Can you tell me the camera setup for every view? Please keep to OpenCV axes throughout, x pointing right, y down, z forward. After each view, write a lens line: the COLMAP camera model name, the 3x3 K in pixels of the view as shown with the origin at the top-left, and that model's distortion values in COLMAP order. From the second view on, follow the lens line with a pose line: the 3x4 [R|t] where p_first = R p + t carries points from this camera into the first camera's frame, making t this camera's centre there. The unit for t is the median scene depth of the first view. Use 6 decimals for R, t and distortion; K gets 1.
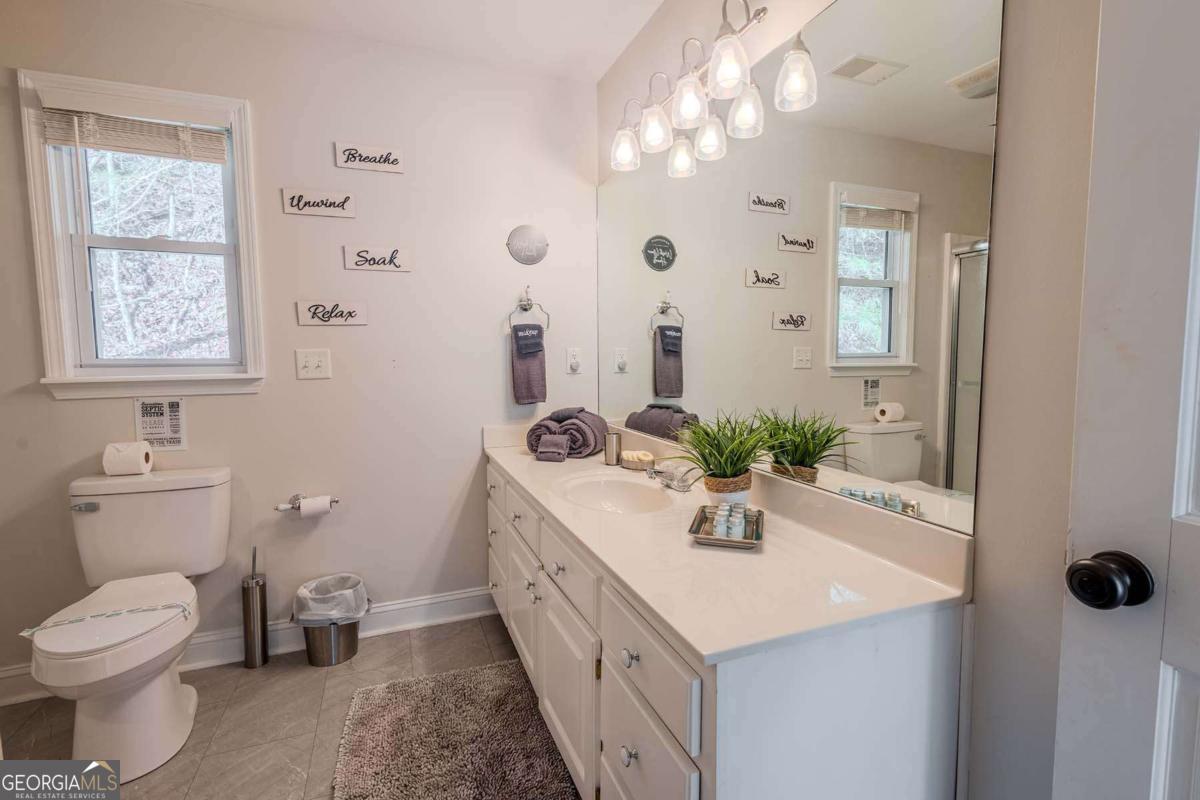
lens RADIAL K [[558.9, 0, 608.0], [0, 558.9, 396.5], [0, 0, 1]] dist [0.010342, -0.005676]
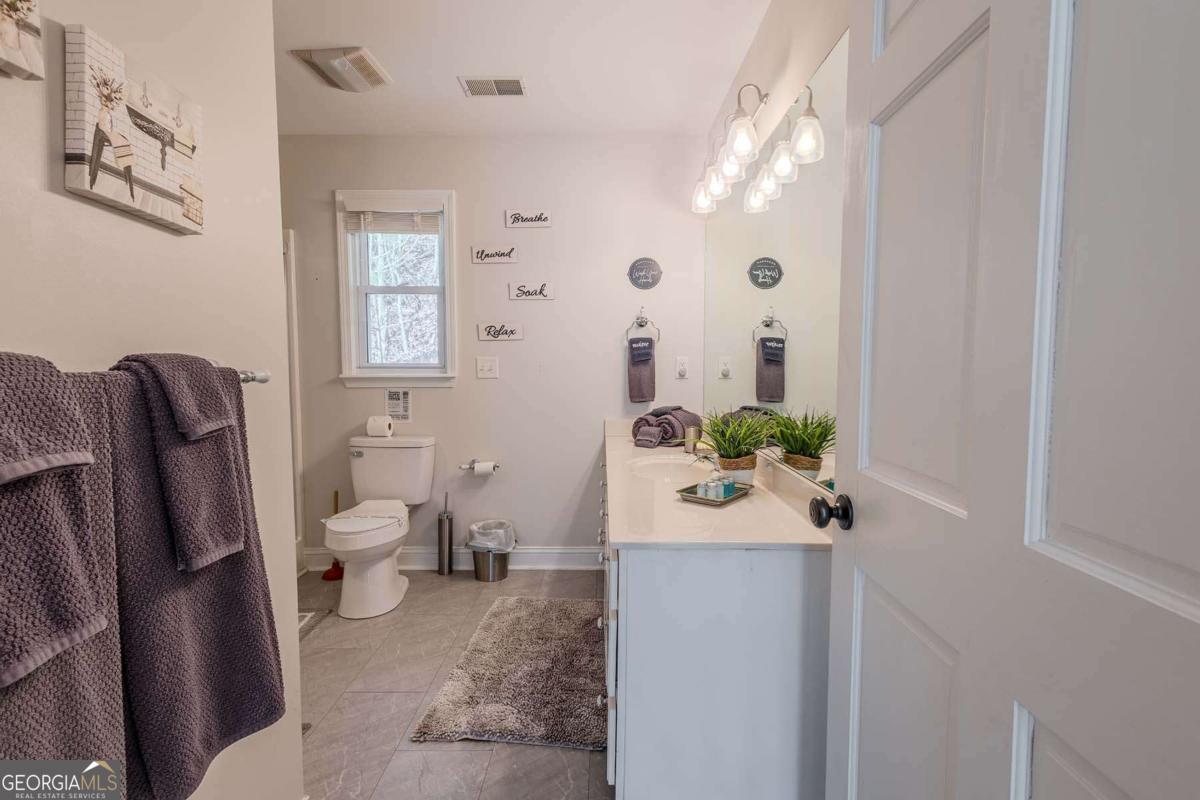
lens RADIAL K [[553.2, 0, 596.0], [0, 553.2, 395.0], [0, 0, 1]] dist [-0.000336, -0.000053]
pose [[0.926635, 0.029727, -0.374784, 0.259010], [-0.036306, 0.999286, -0.010505, 0.015755], [0.374204, 0.023341, 0.927053, -0.193173]]
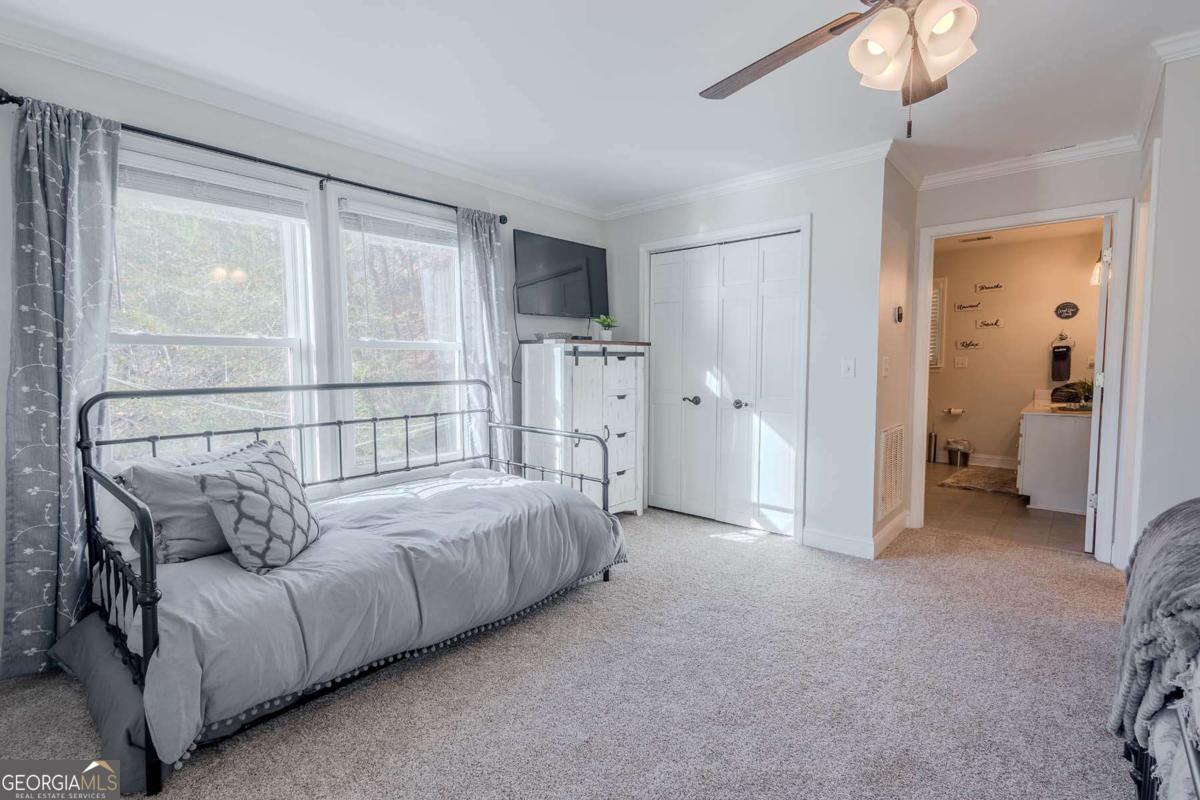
lens RADIAL K [[547.9, 0, 592.9], [0, 547.9, 400.1], [0, 0, 1]] dist [0.001413, 0.000061]
pose [[0.445021, 0.066212, -0.893069, 1.168015], [-0.066152, 0.996969, 0.040951, 0.144347], [0.893073, 0.040854, 0.448052, -1.950690]]
